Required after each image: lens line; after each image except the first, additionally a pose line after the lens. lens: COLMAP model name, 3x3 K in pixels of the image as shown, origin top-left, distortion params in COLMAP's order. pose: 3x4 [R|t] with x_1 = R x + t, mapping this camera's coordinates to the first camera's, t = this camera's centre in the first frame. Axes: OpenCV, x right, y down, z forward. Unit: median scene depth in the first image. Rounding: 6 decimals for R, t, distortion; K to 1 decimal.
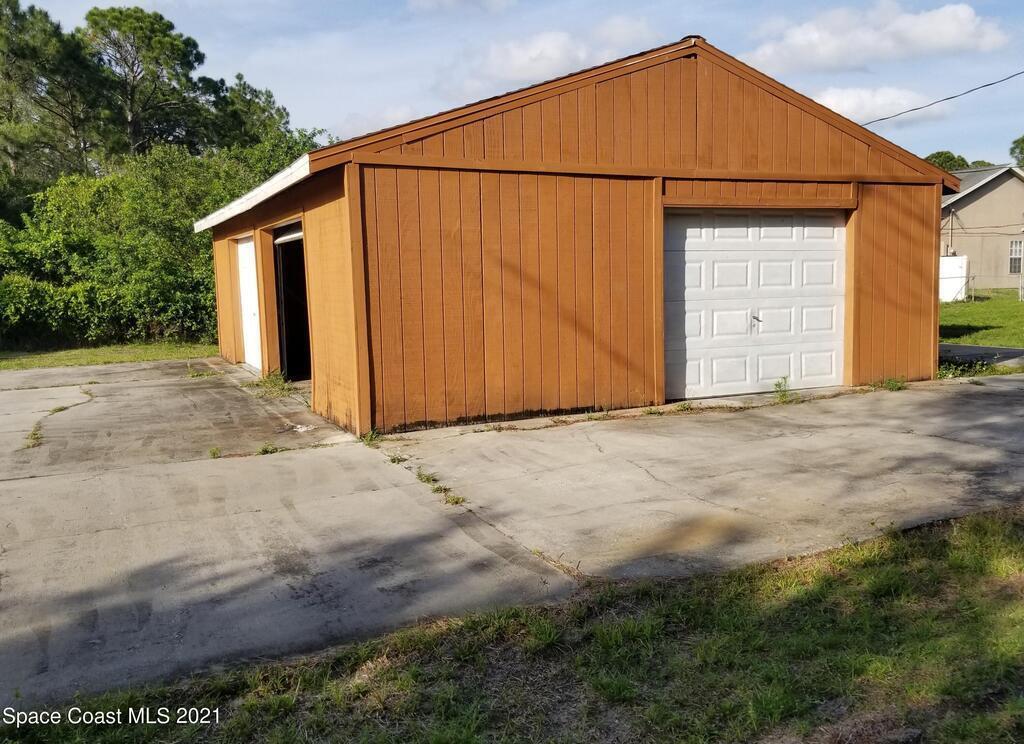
lens RADIAL K [[855.7, 0, 513.4], [0, 855.7, 372.2], [0, 0, 1]] dist [0.018905, 0.001500]
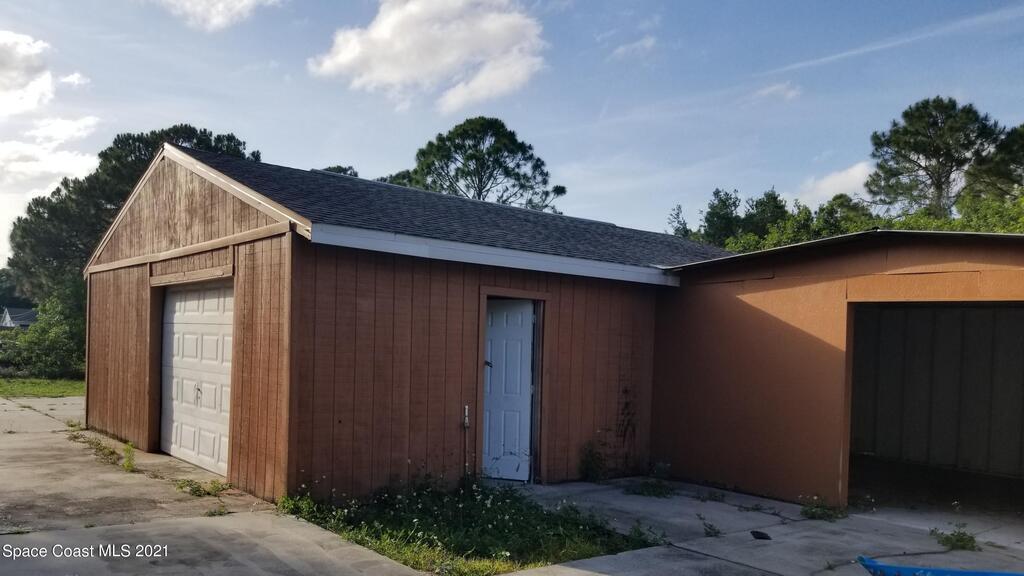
lens RADIAL K [[815.4, 0, 496.8], [0, 815.4, 376.1], [0, 0, 1]] dist [0.034462, -0.049282]
pose [[0.248219, 0.061523, -0.966748, 1.300091], [-0.150788, 0.988270, 0.024177, -0.155867], [0.956896, 0.139773, 0.254584, 1.091589]]
